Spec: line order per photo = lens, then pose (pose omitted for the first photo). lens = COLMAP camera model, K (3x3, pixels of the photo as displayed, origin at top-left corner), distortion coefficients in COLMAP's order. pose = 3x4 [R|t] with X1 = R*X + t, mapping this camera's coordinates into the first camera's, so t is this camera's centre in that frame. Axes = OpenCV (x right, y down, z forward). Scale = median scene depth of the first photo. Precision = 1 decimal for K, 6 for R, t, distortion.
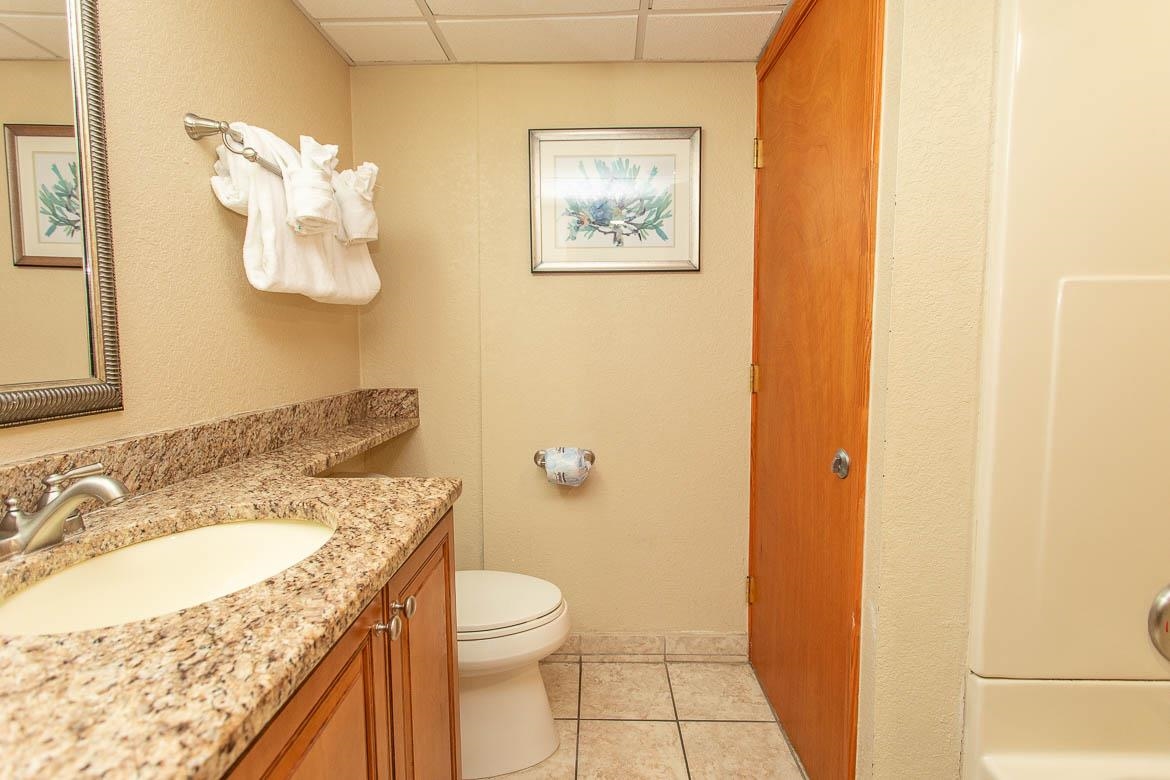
lens RADIAL K [[554.1, 0, 583.1], [0, 554.1, 389.1], [0, 0, 1]] dist [0.005901, 0.001514]
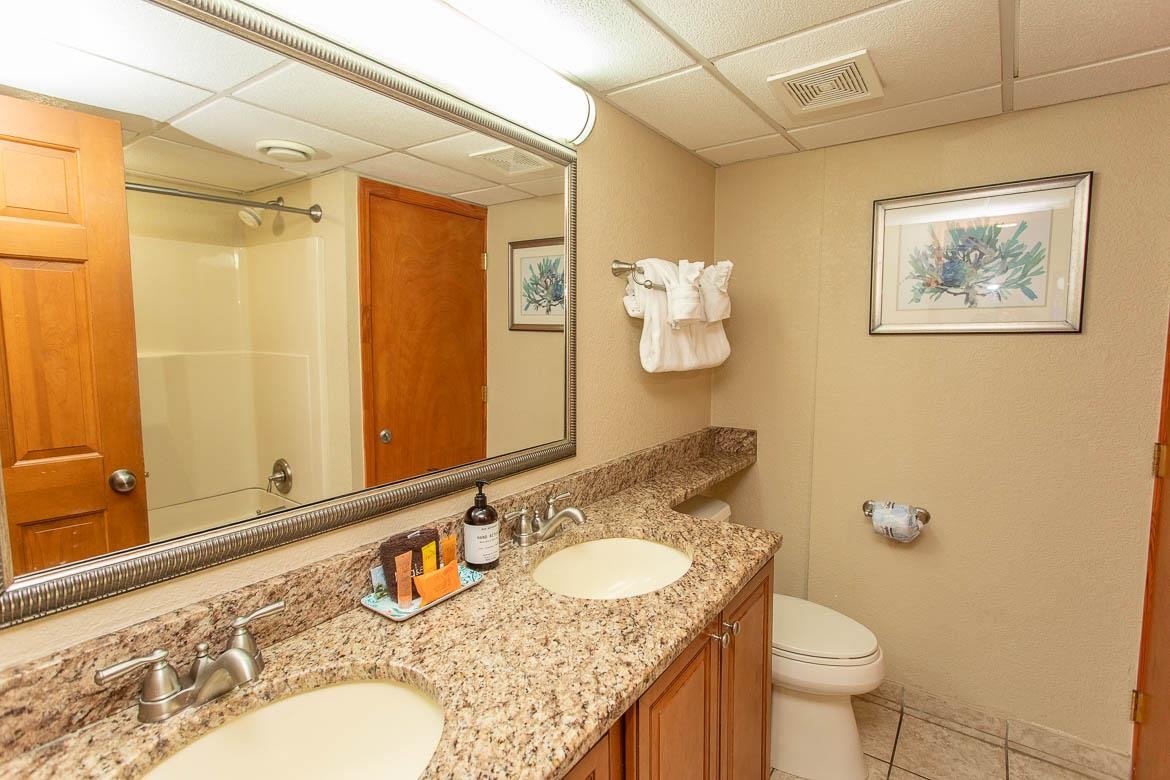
lens RADIAL K [[554.1, 0, 583.1], [0, 554.1, 389.1], [0, 0, 1]] dist [0.005901, 0.001514]
pose [[0.821127, 0.052316, -0.568343, 0.109092], [-0.044649, 0.998626, 0.027416, -0.179087], [0.568996, 0.002864, 0.822335, -0.306649]]
